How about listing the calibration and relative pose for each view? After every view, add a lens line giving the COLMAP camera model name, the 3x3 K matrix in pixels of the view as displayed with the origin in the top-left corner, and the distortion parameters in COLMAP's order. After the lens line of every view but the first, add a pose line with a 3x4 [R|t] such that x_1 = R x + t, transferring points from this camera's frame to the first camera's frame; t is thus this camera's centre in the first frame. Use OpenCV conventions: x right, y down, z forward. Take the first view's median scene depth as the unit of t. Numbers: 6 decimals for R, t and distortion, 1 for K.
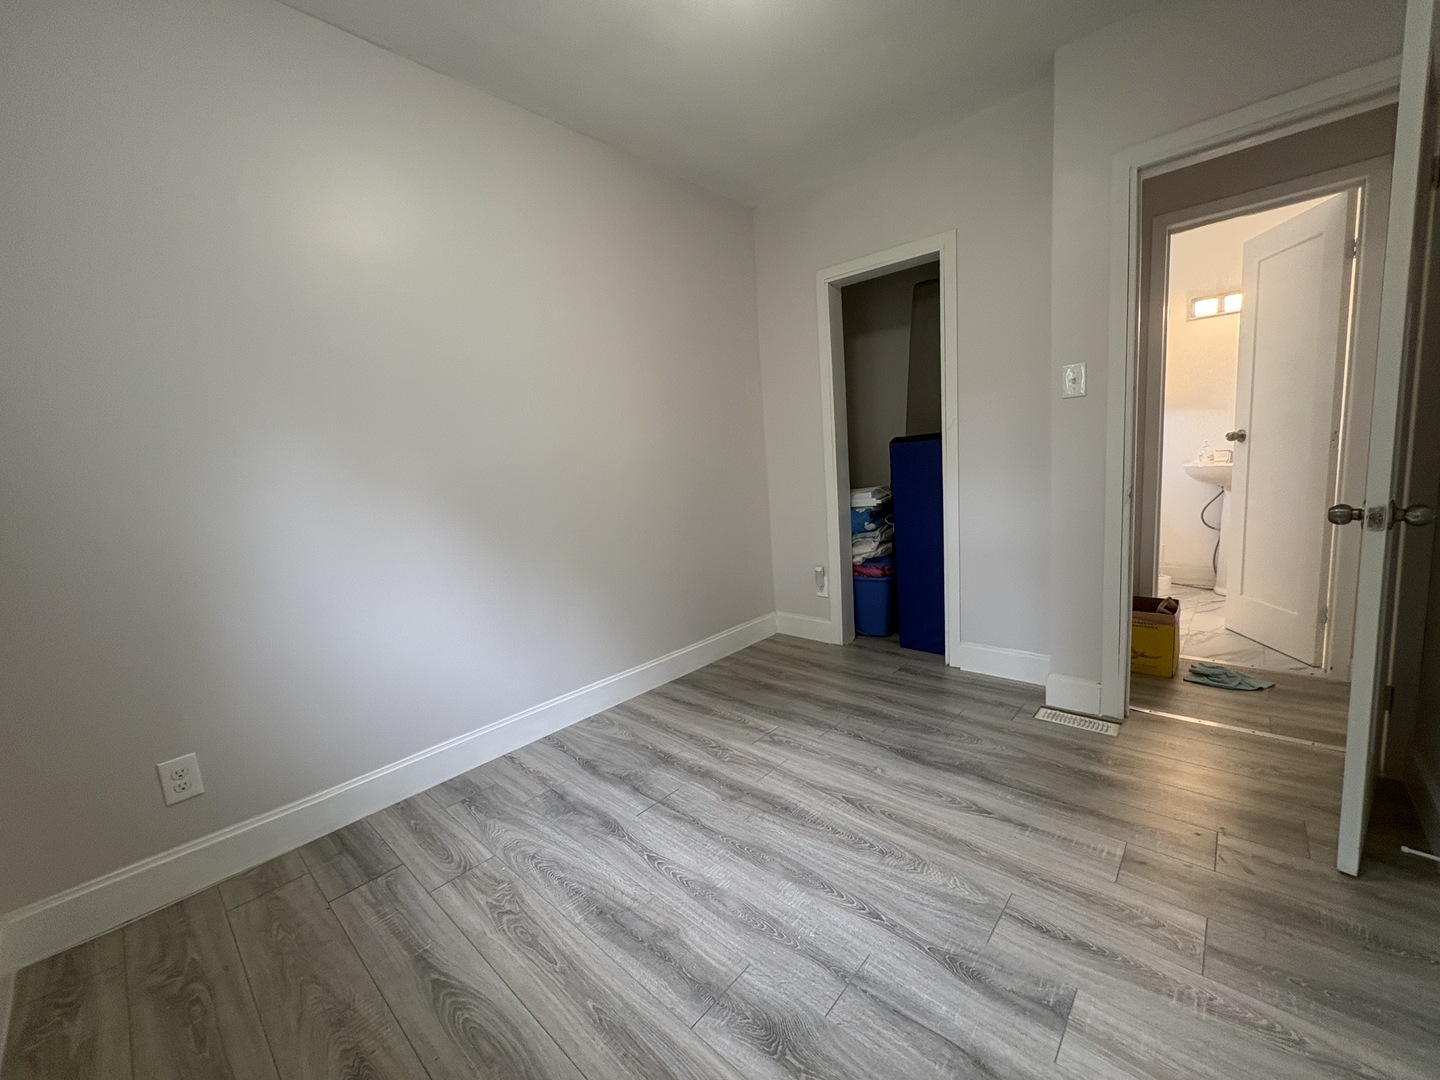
lens RADIAL K [[573.1, 0, 720.9], [0, 573.1, 534.7], [0, 0, 1]] dist [-0.000581, 0.000061]
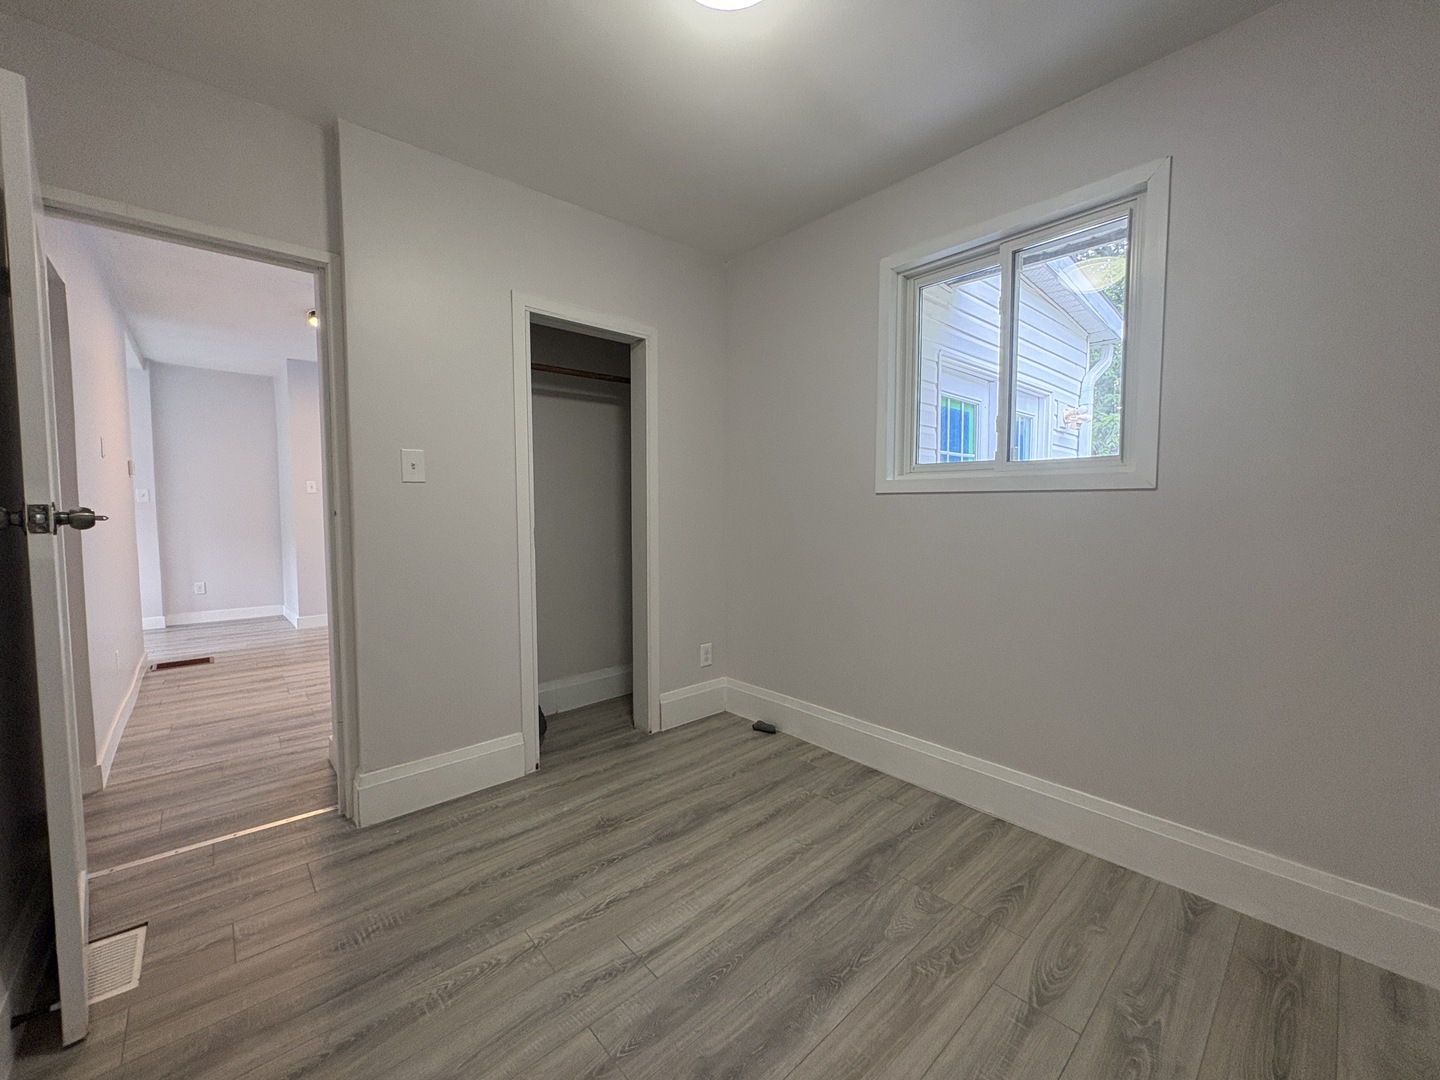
lens RADIAL K [[573.1, 0, 721.7], [0, 573.1, 536.5], [0, 0, 1]] dist [-0.000581, 0.000061]
pose [[0.096611, 0.003378, 0.995316, -1.407460], [0.117046, 0.993017, -0.014732, -0.118249], [-0.988416, 0.117921, 0.095541, 1.200450]]
